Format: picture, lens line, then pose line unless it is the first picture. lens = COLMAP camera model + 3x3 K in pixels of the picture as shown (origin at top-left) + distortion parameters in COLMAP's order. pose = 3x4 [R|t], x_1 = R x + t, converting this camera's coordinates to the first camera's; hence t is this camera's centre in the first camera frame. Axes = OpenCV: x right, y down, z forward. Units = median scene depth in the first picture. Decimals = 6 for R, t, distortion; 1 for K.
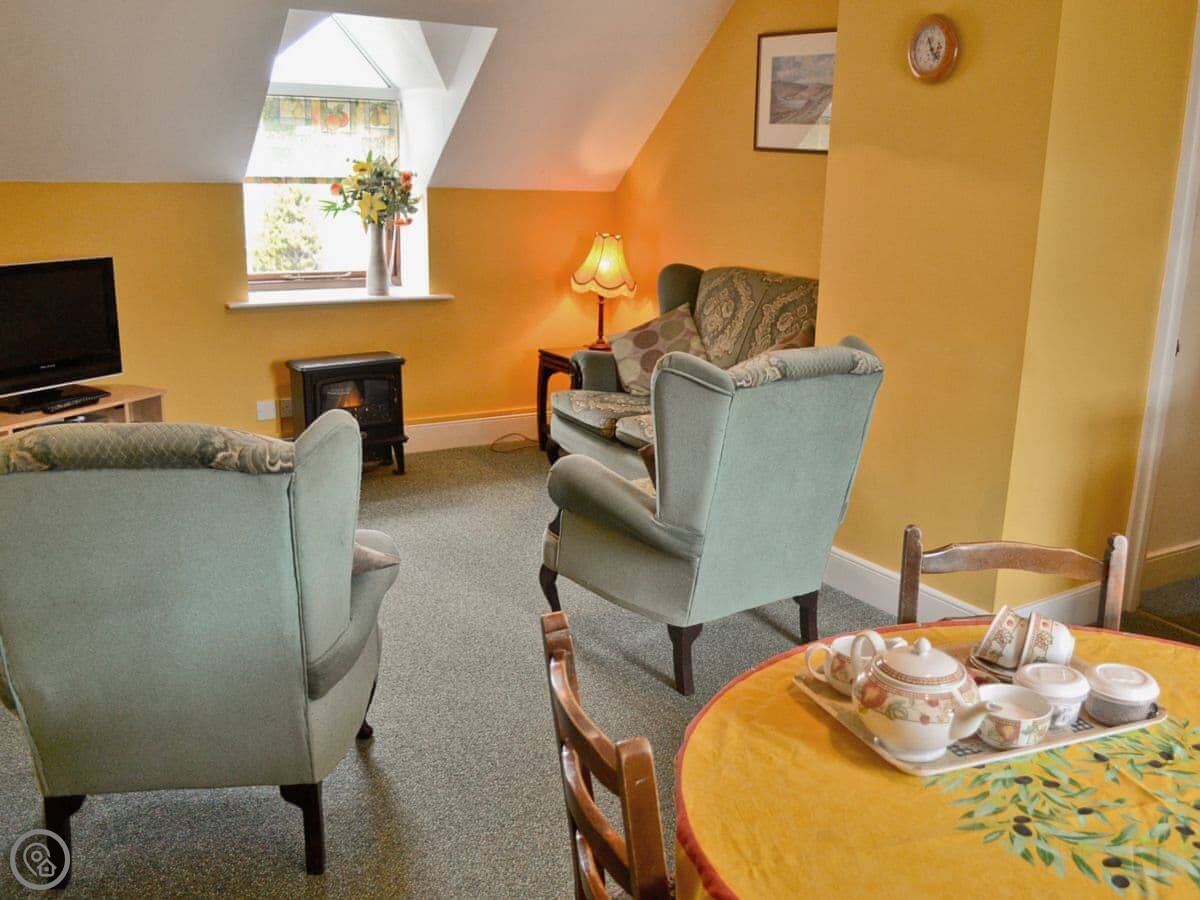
lens RADIAL K [[1129.1, 0, 600.0], [0, 1129.1, 450.0], [0, 0, 1]] dist [-0.077526, -0.007068]
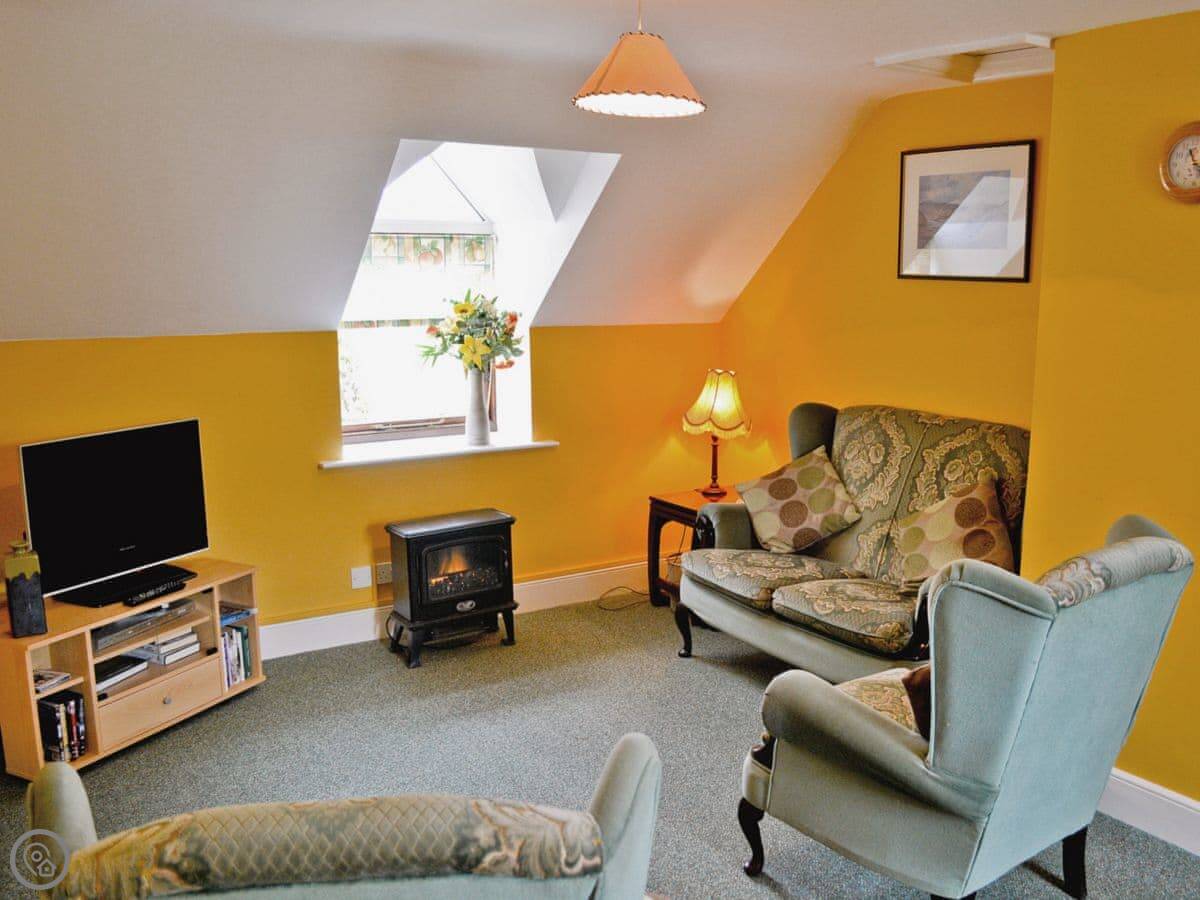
lens RADIAL K [[1103.5, 0, 599.7], [0, 1103.5, 473.4], [0, 0, 1]] dist [-0.084702, -0.004191]
pose [[0.999093, -0.027618, -0.032403, -0.078946], [0.025021, 0.996641, -0.077981, -0.047353], [0.034447, 0.077099, 0.996428, 0.125065]]
